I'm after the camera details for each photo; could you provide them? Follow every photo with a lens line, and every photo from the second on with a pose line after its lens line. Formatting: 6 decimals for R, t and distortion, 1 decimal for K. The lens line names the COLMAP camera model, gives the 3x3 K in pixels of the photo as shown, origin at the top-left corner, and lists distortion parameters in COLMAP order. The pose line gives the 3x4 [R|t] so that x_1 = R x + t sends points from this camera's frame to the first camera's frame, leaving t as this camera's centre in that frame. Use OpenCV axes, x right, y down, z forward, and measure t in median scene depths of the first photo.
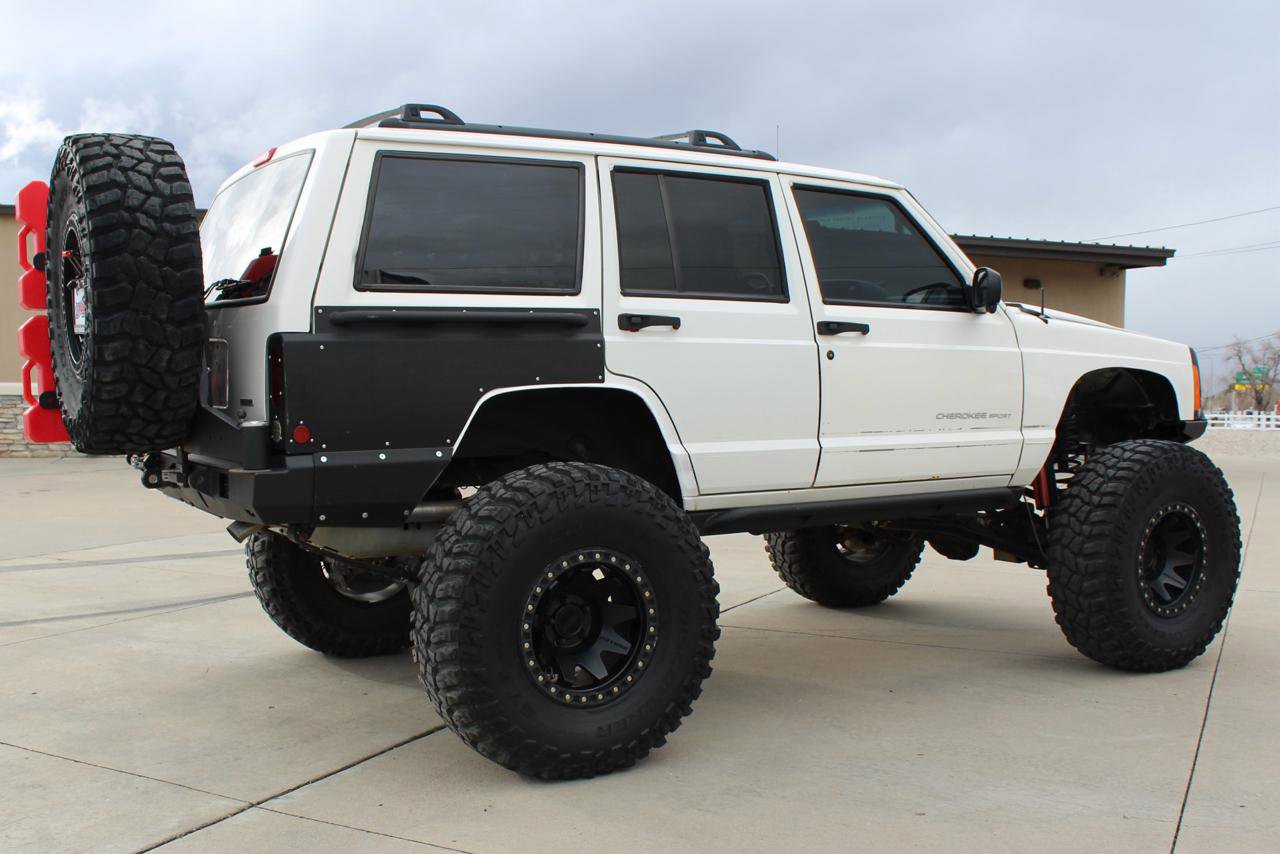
lens RADIAL K [[1363.7, 0, 596.5], [0, 1363.7, 522.9], [0, 0, 1]] dist [-0.142263, 0.045124]
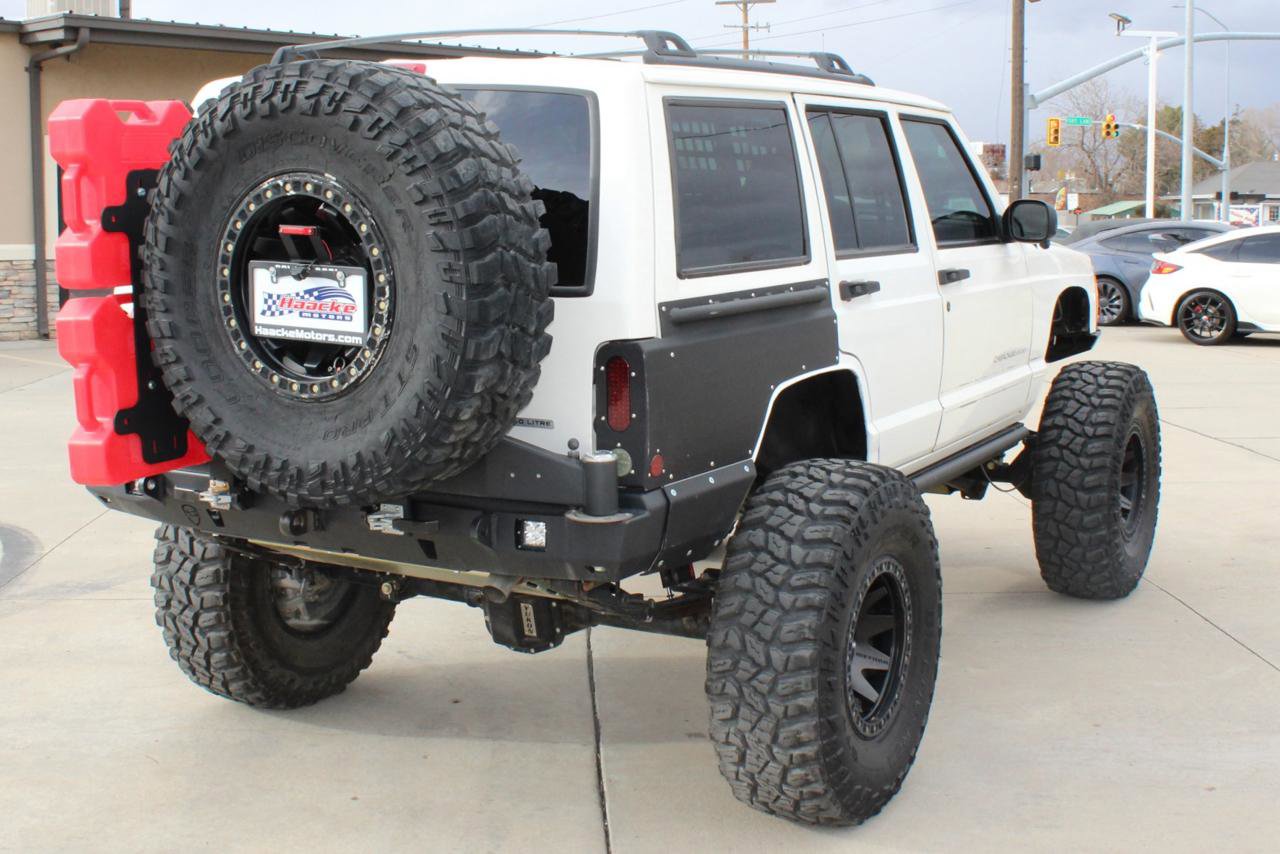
lens RADIAL K [[1752.2, 0, 640.0], [0, 1752.2, 427.0], [0, 0, 1]] dist [-0.114747, 0.093245]
pose [[0.856520, -0.075506, 0.510561, -0.668854], [0.057822, 0.997051, 0.050450, -0.124822], [-0.512865, -0.013690, 0.858360, 0.104507]]
